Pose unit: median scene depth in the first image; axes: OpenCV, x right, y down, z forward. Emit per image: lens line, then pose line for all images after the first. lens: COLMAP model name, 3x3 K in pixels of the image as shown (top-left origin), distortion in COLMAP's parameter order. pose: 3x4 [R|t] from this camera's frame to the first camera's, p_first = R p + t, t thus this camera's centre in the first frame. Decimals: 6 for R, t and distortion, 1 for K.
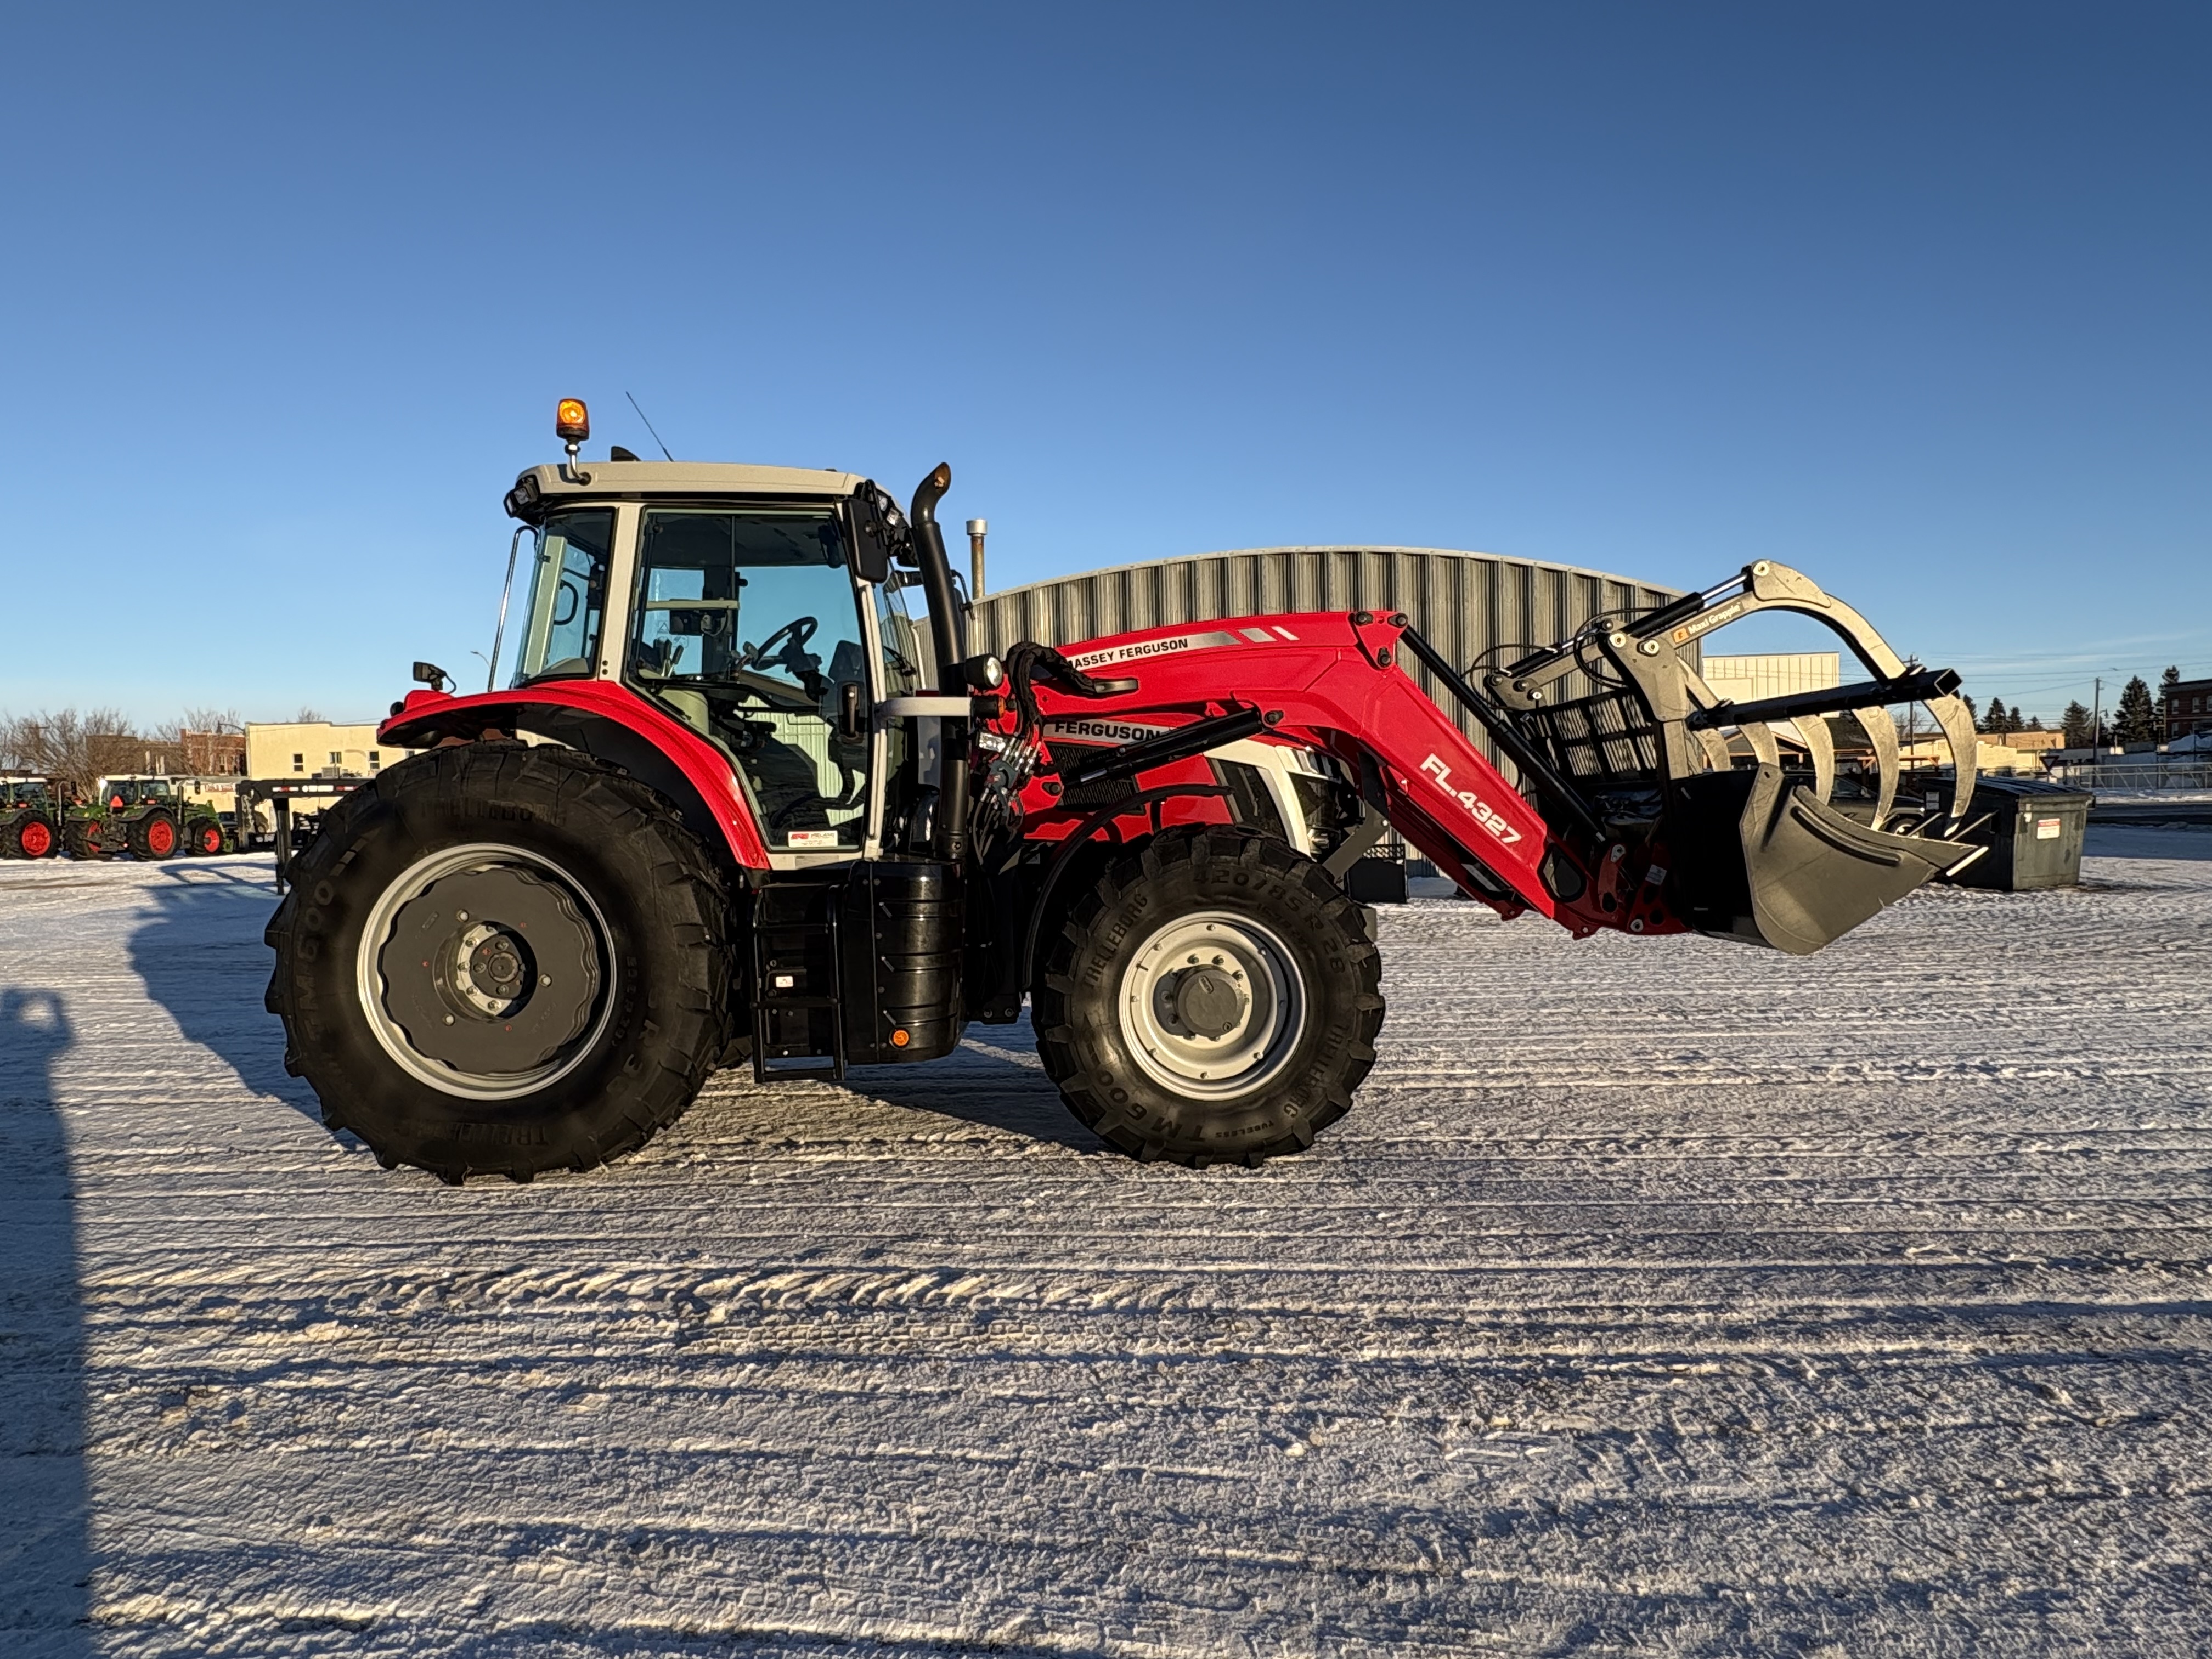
lens RADIAL K [[1334.5, 0, 1102.0], [0, 1334.5, 846.2], [0, 0, 1]] dist [-0.010205, 0.010406]
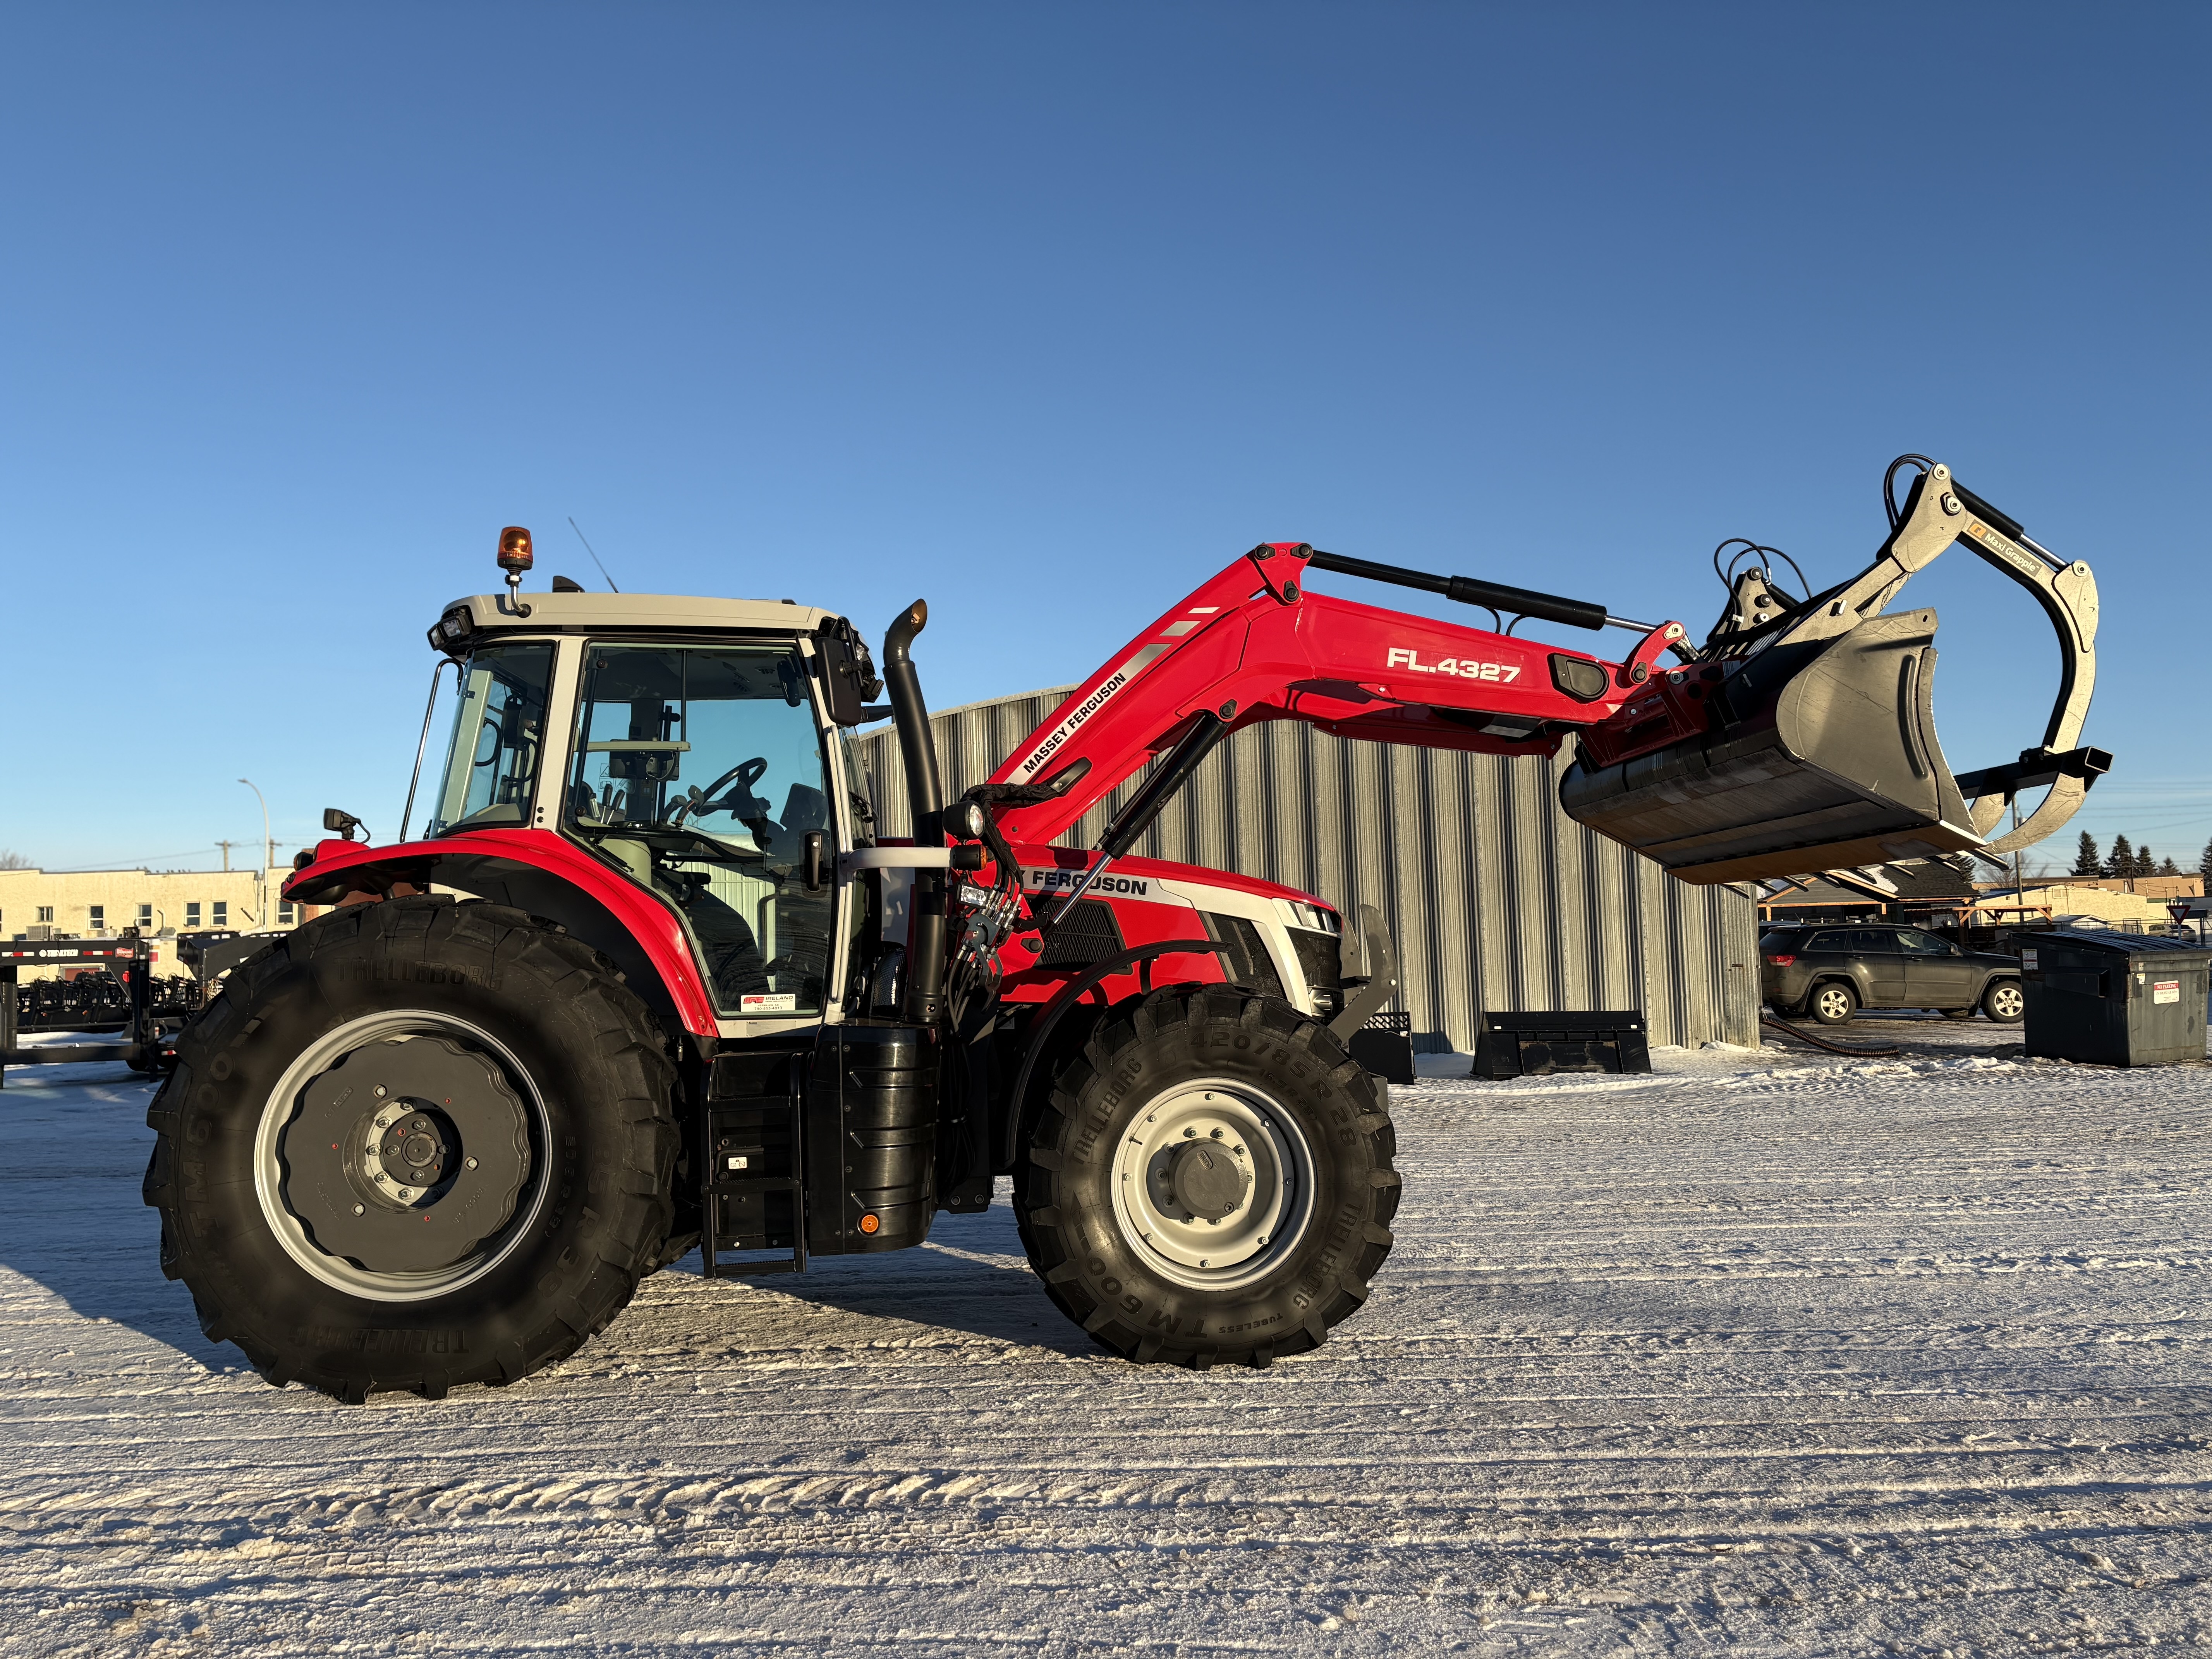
lens RADIAL K [[1677.0, 0, 1112.8], [0, 1677.0, 823.6], [0, 0, 1]] dist [0.047817, -0.049096]
pose [[0.998662, -0.000396, 0.051719, -0.058756], [0.006483, 0.993042, -0.117580, 0.013269], [-0.051312, 0.117758, 0.991716, -0.217361]]
